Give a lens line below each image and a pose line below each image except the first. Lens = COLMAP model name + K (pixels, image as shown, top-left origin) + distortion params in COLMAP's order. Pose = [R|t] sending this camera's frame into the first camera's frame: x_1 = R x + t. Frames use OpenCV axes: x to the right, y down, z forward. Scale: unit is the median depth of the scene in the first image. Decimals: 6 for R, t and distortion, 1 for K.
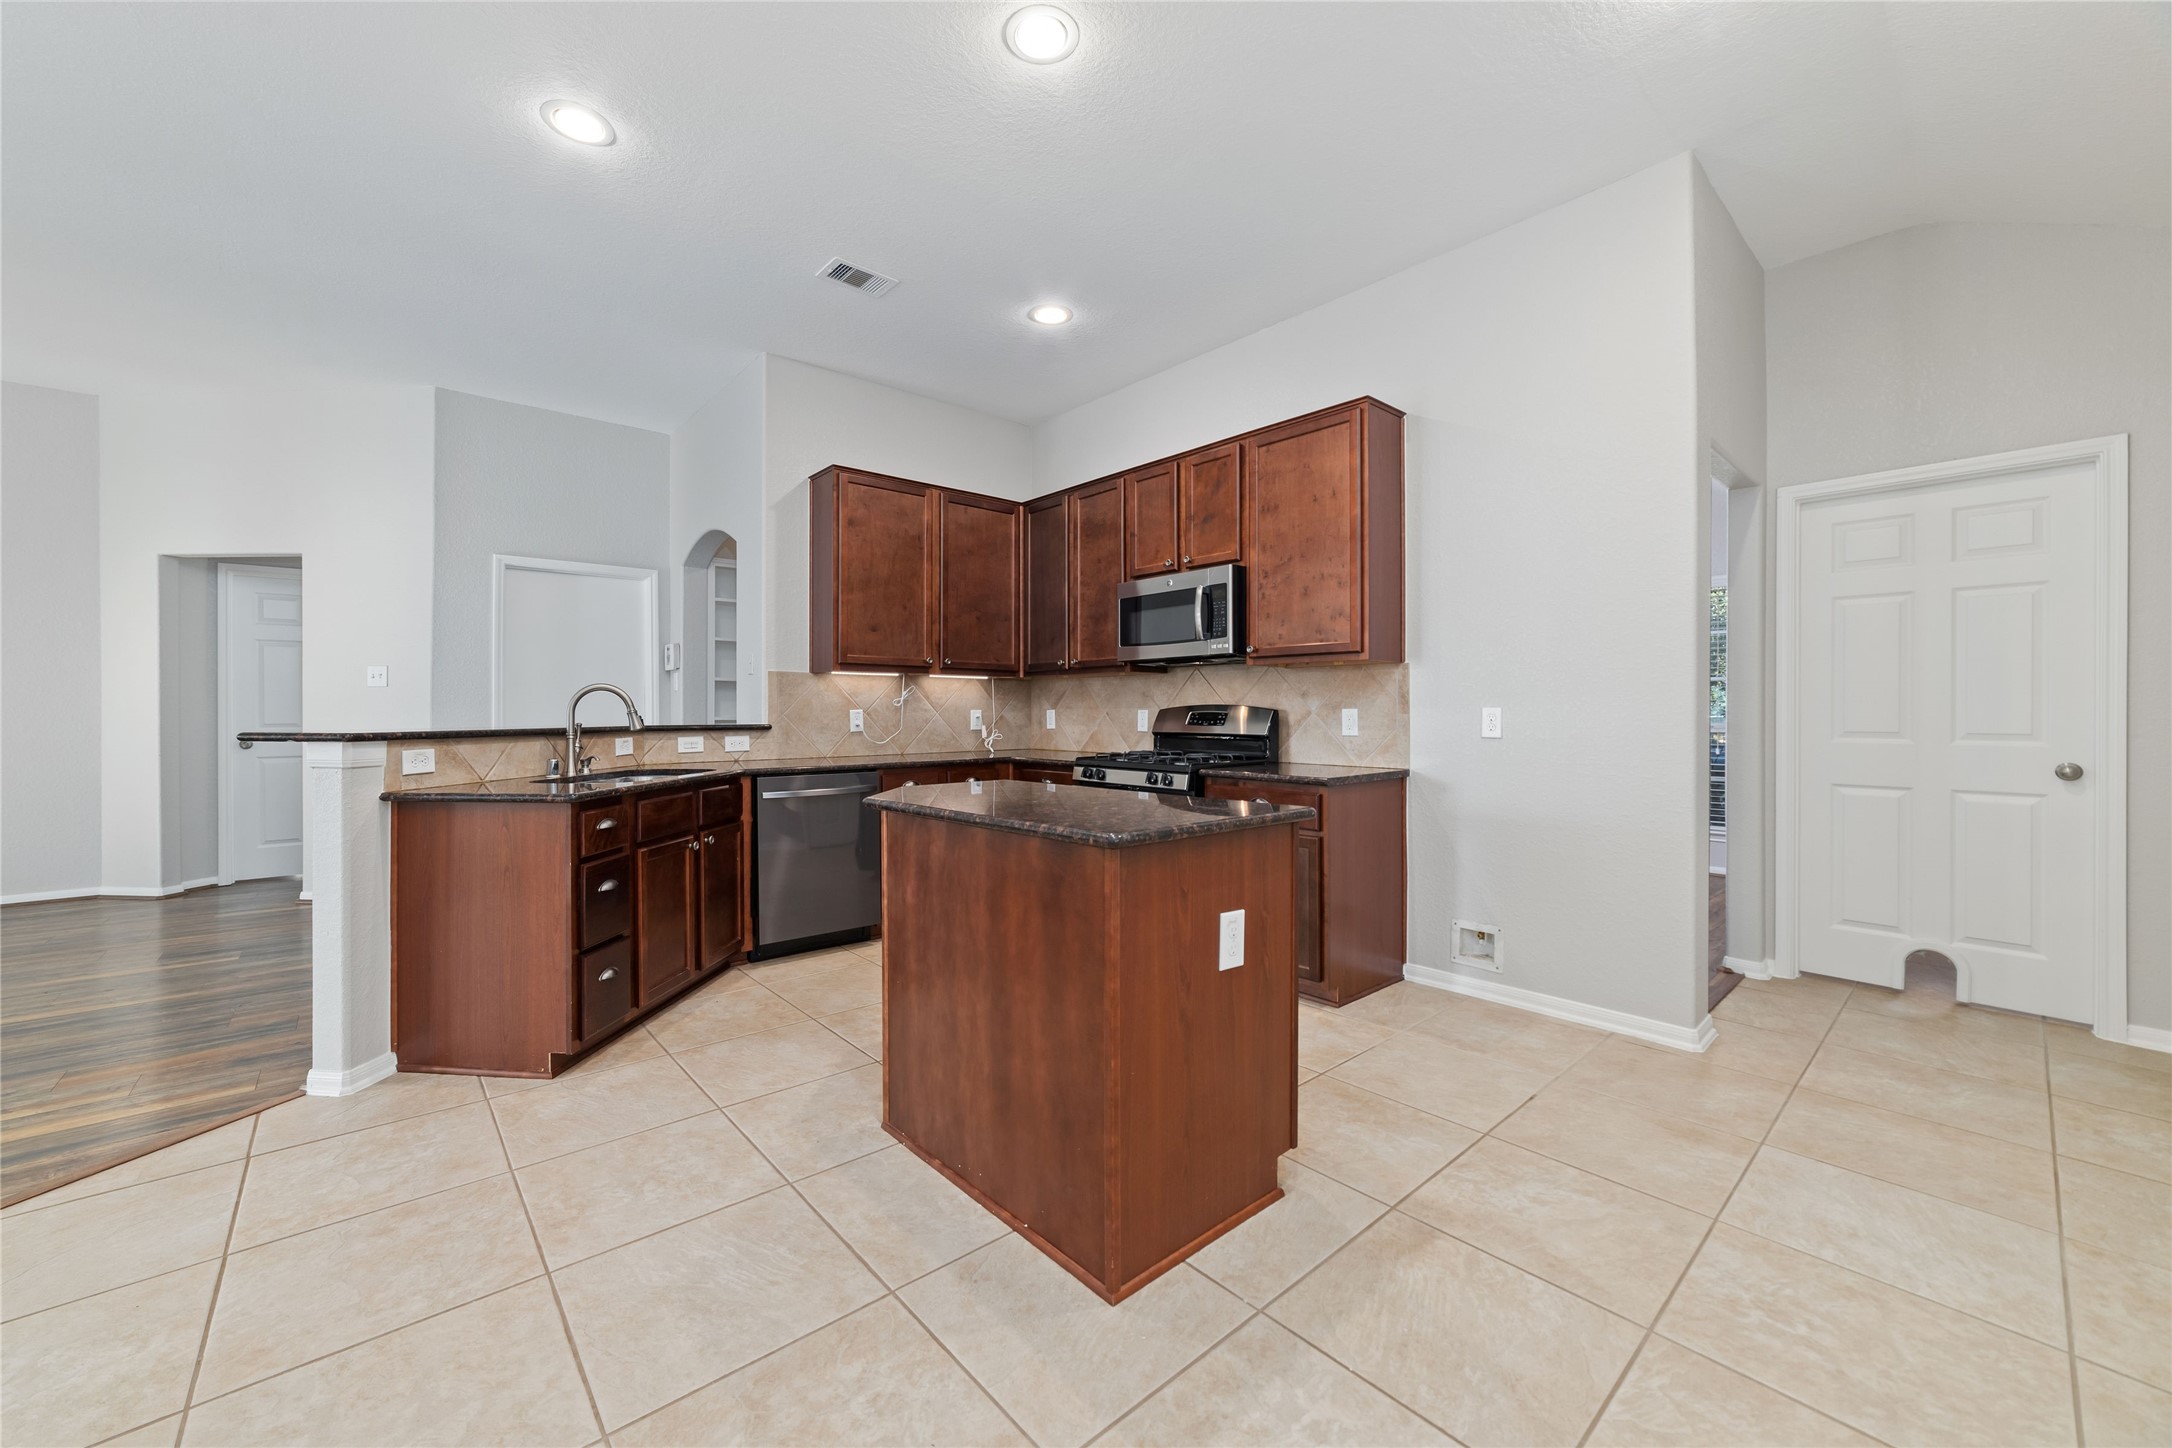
lens RADIAL K [[822.0, 0, 1105.8], [0, 822.0, 712.9], [0, 0, 1]] dist [-0.010449, 0.000109]
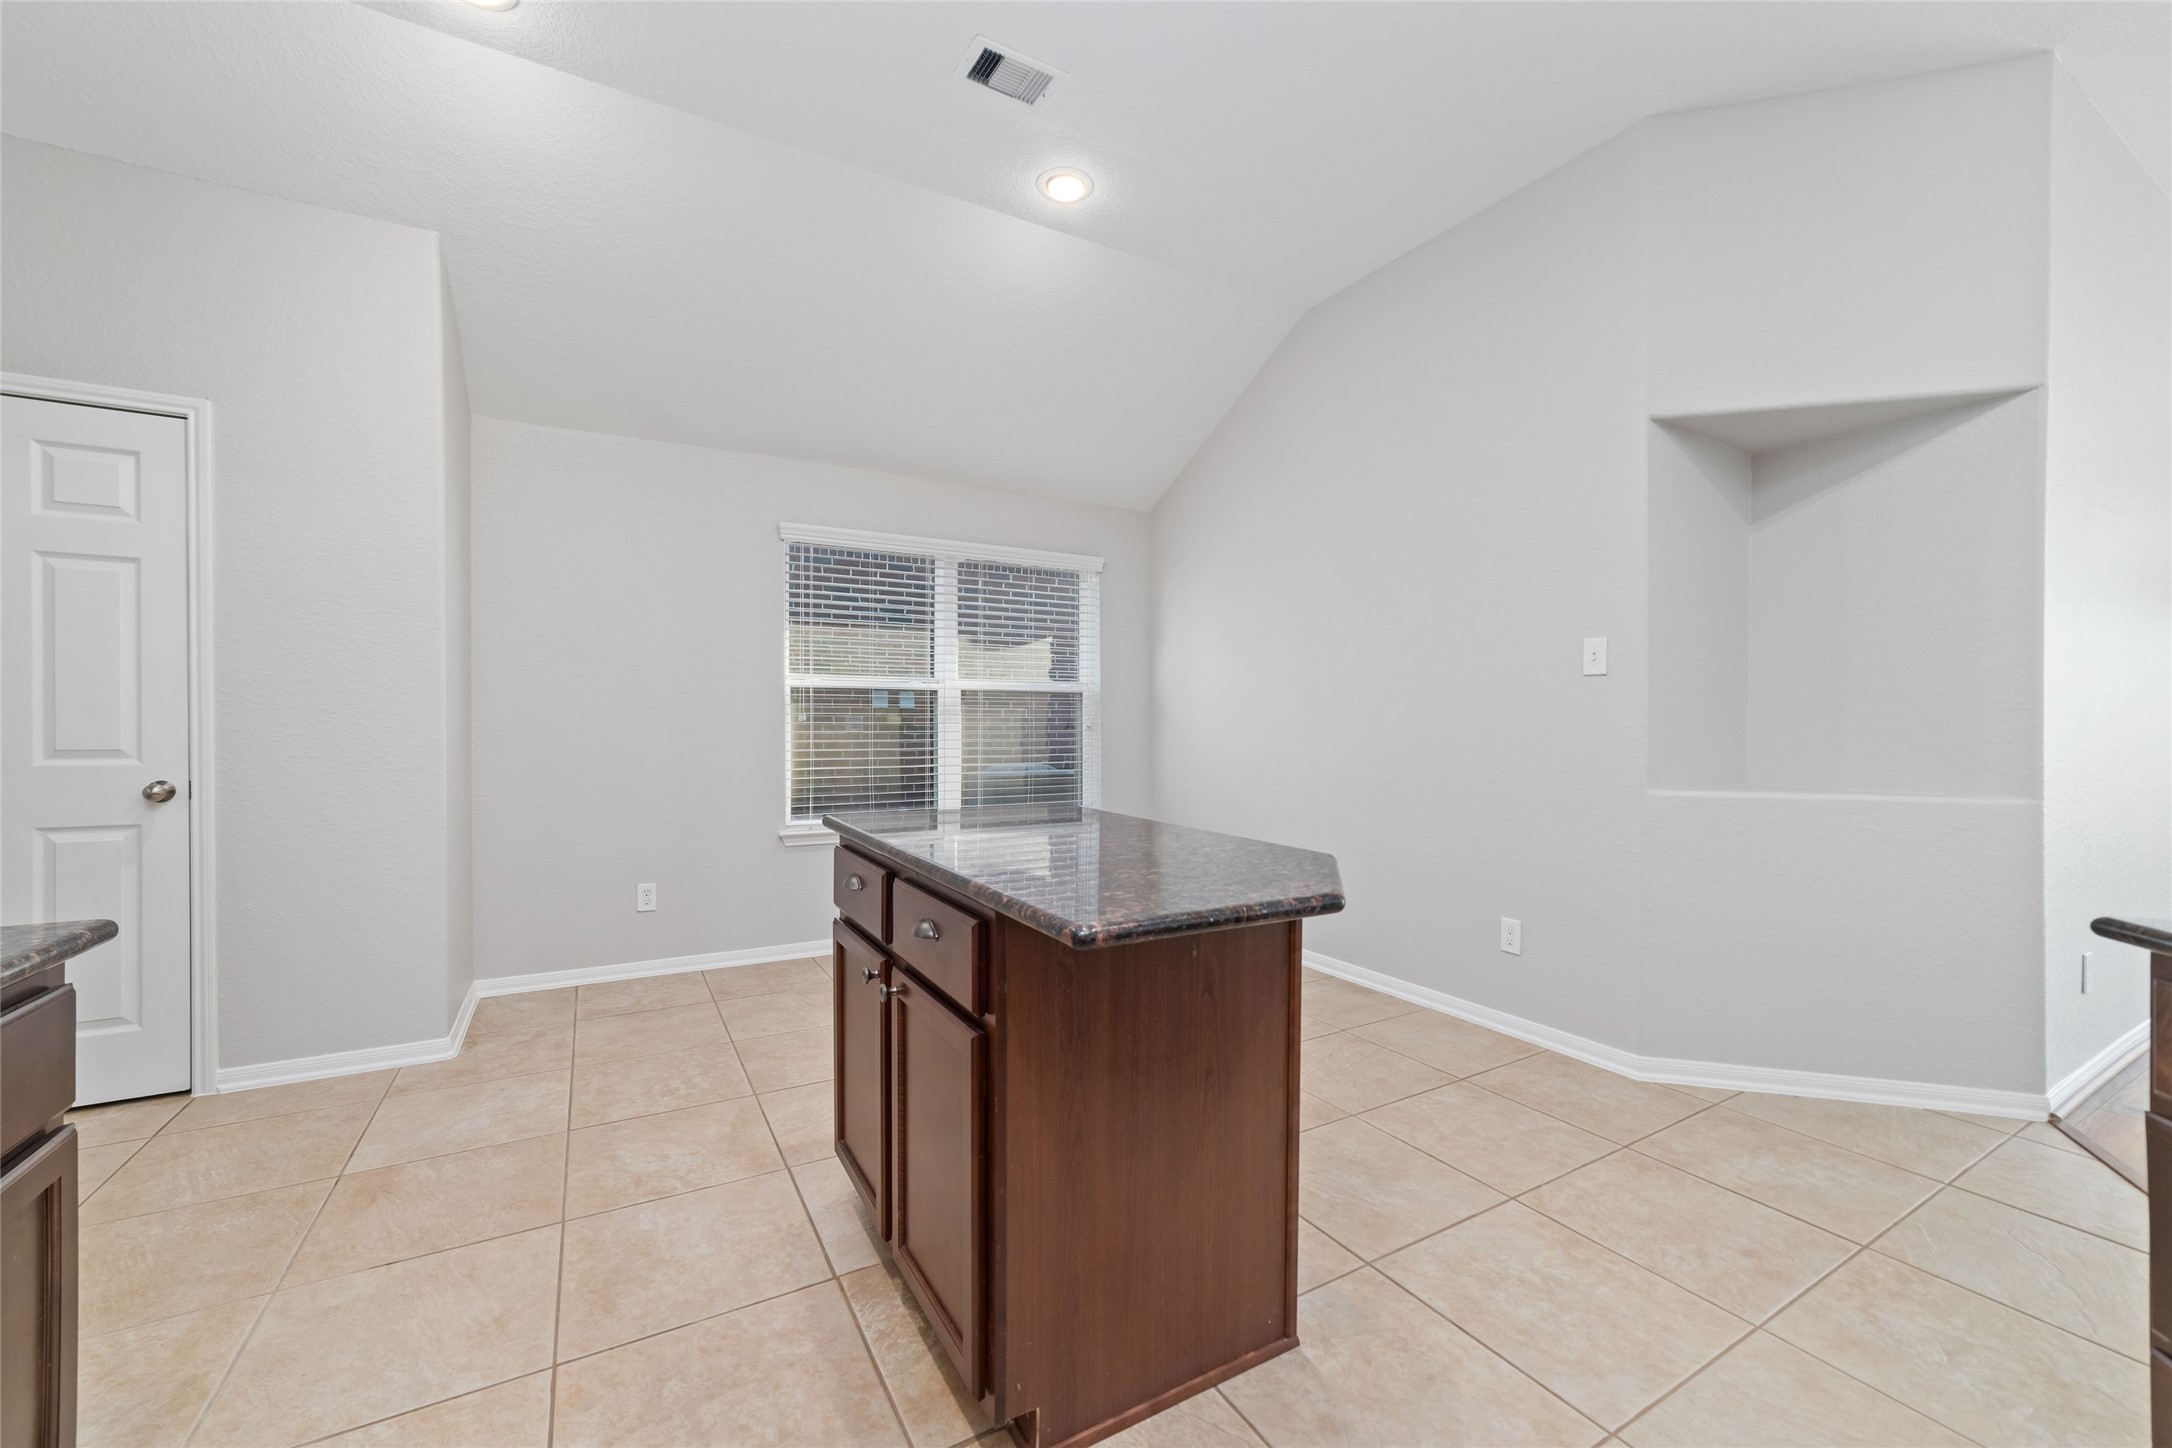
lens RADIAL K [[856.9, 0, 1029.2], [0, 856.9, 749.2], [0, 0, 1]] dist [0.001385, 0.000248]
pose [[-0.957551, -0.016022, 0.287819, -0.134120], [-0.006481, 0.999398, 0.034069, -0.006287], [-0.288192, 0.030758, -0.957079, 0.910457]]
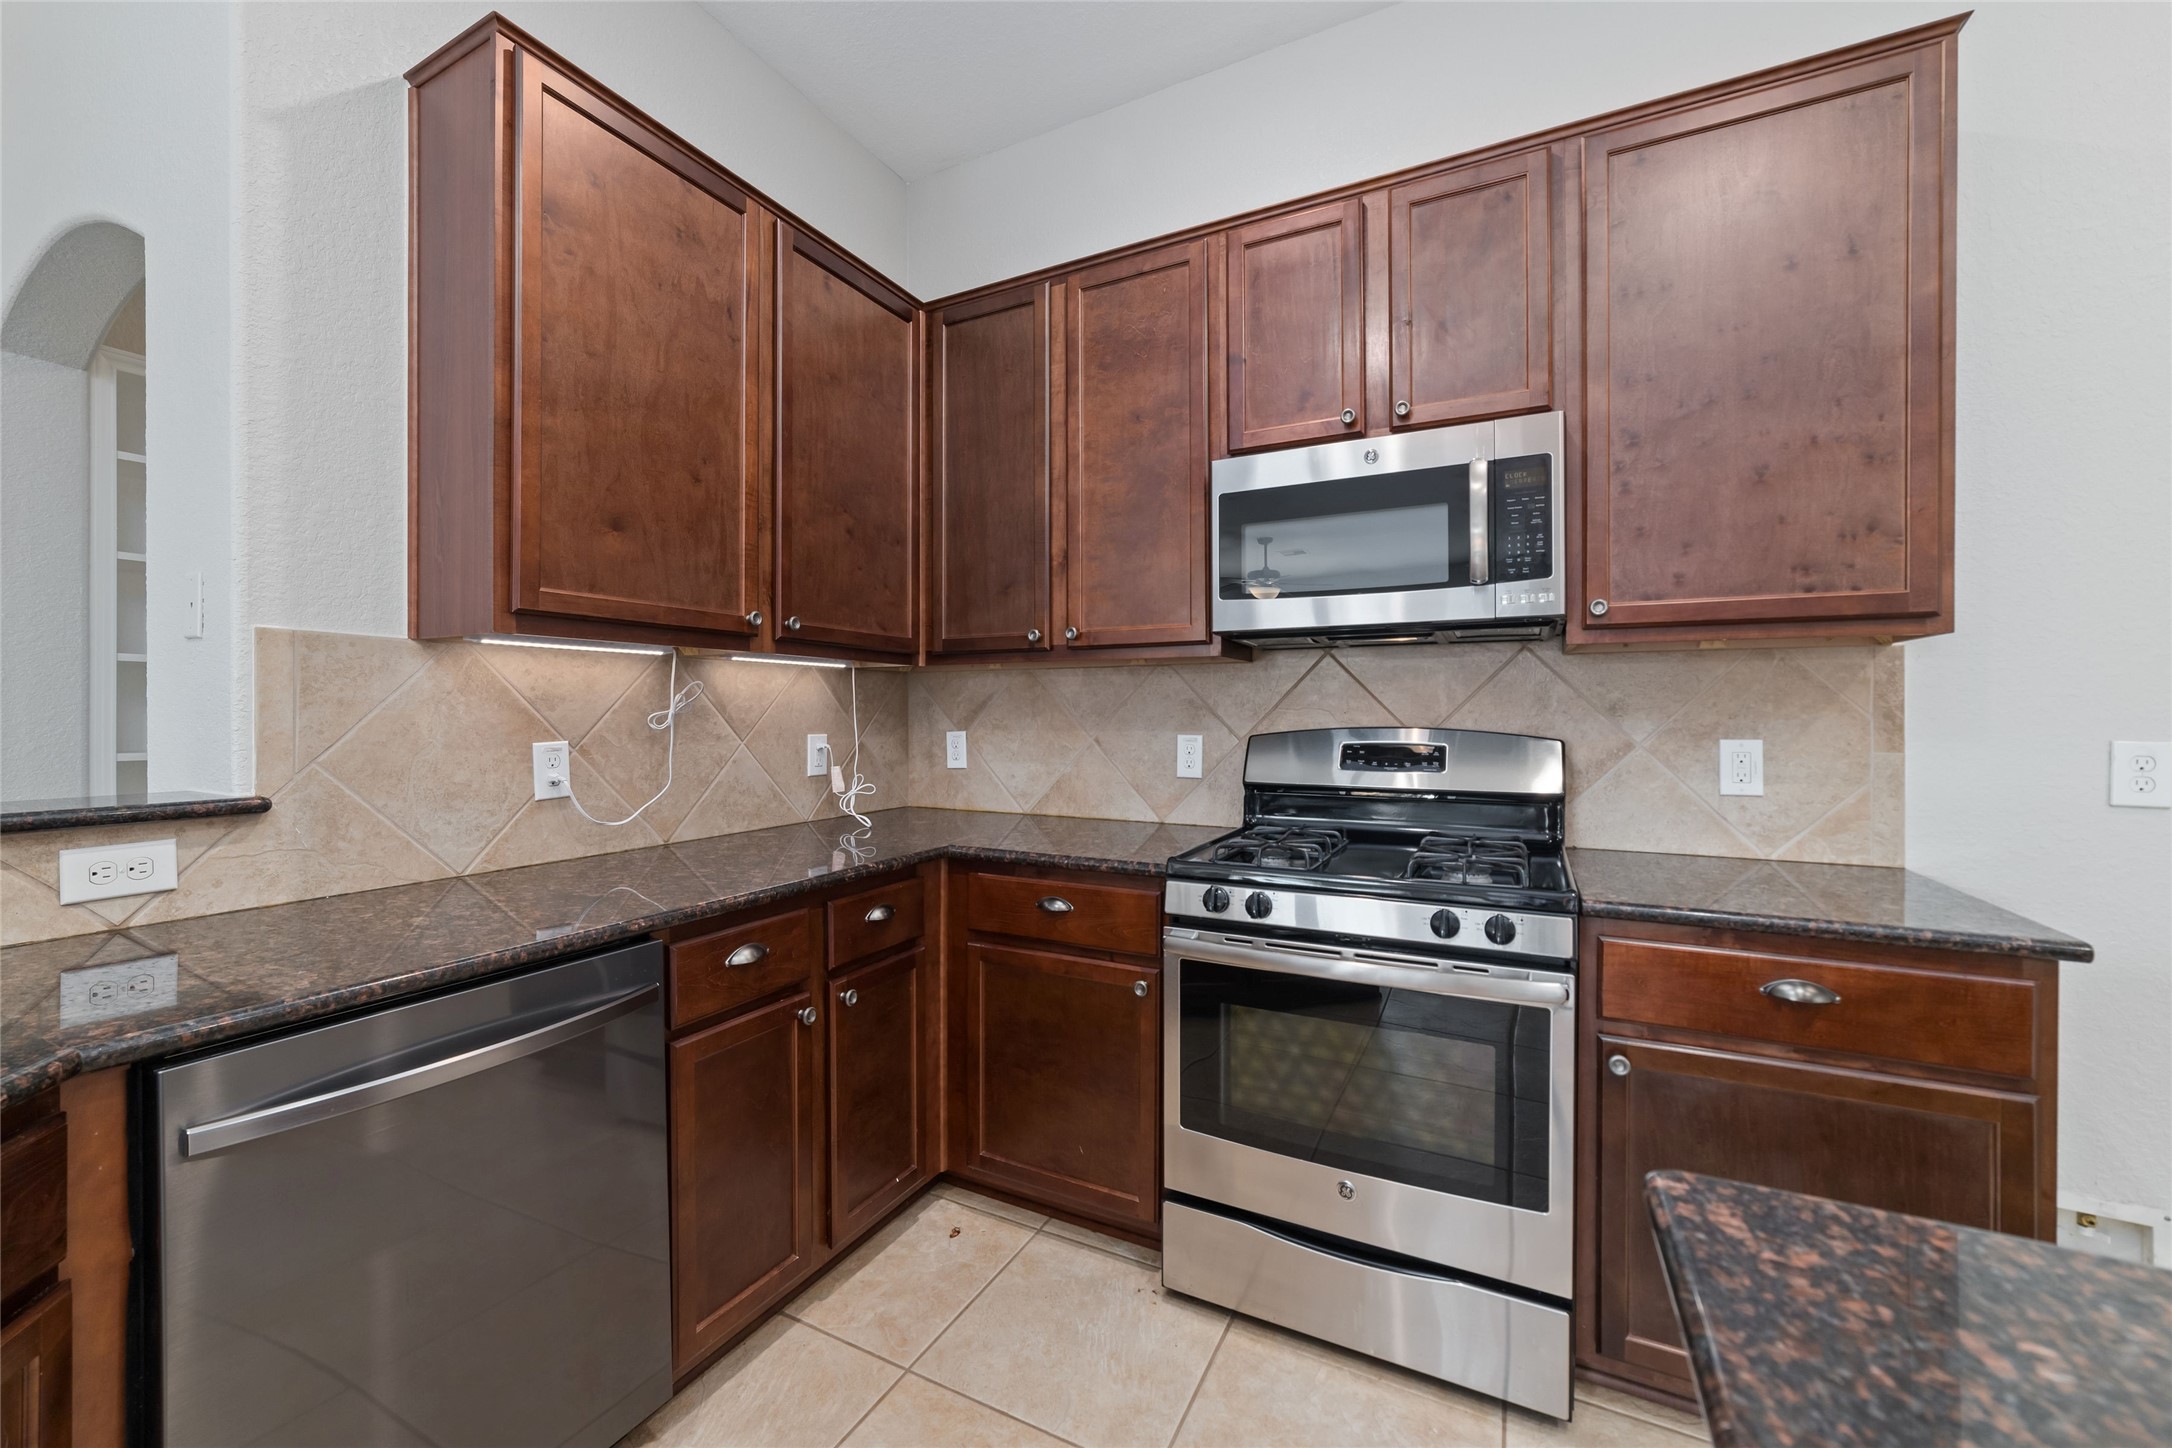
lens RADIAL K [[890.2, 0, 1078.7], [0, 890.2, 719.4], [0, 0, 1]] dist [-0.027287, 0.012635]
pose [[0.948066, -0.000689, 0.318073, -0.218737], [-0.000673, 0.999991, 0.004173, -0.017461], [-0.318074, -0.004170, 0.948057, 0.578652]]
